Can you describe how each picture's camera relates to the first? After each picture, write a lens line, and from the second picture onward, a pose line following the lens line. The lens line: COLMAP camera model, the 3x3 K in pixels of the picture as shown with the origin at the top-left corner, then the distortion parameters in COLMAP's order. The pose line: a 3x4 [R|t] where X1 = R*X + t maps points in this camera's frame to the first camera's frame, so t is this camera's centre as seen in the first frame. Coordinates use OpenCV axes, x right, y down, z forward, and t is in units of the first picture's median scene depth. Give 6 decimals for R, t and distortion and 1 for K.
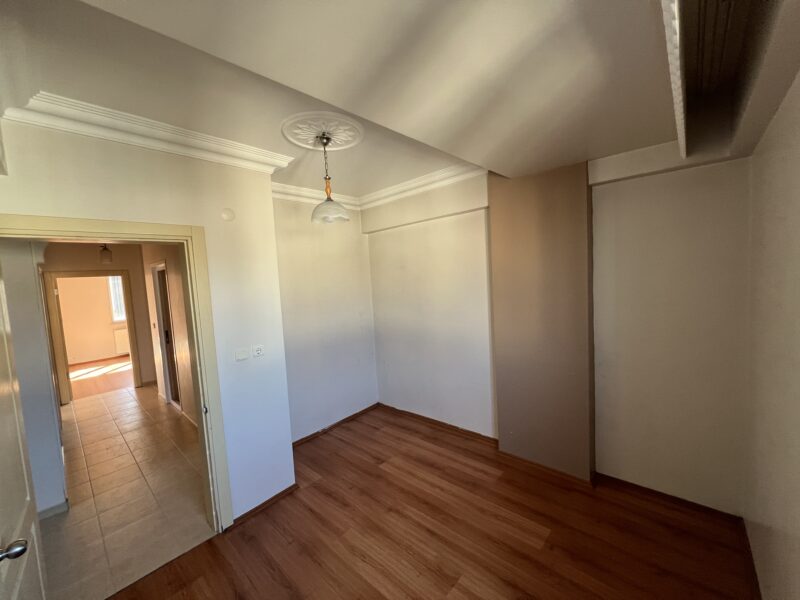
lens RADIAL K [[322.7, 0, 401.5], [0, 322.7, 298.3], [0, 0, 1]] dist [-0.007684, 0.000331]
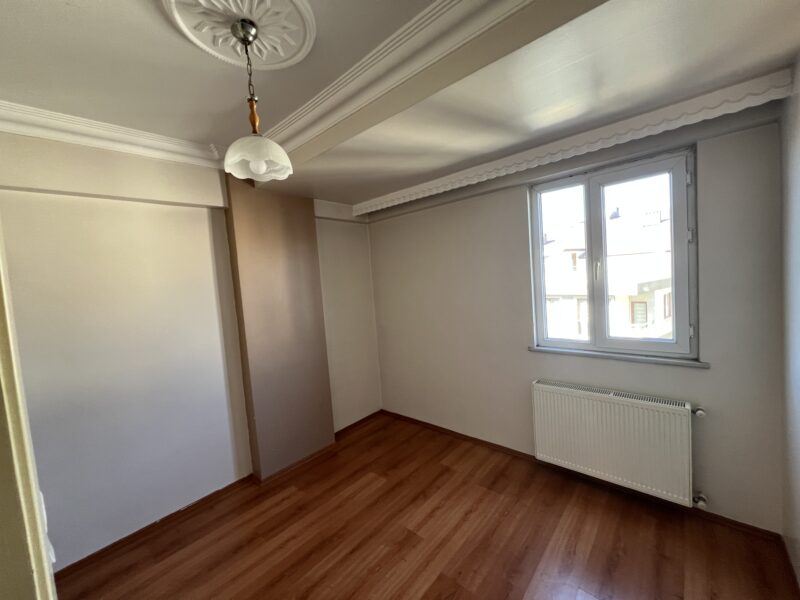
lens RADIAL K [[322.7, 0, 397.8], [0, 322.7, 299.6], [0, 0, 1]] dist [-0.007684, 0.000331]
pose [[-0.011955, -0.012081, 0.999856, -0.597829], [0.141091, 0.989903, 0.013648, 0.015192], [-0.989924, 0.141234, -0.010130, 0.569725]]
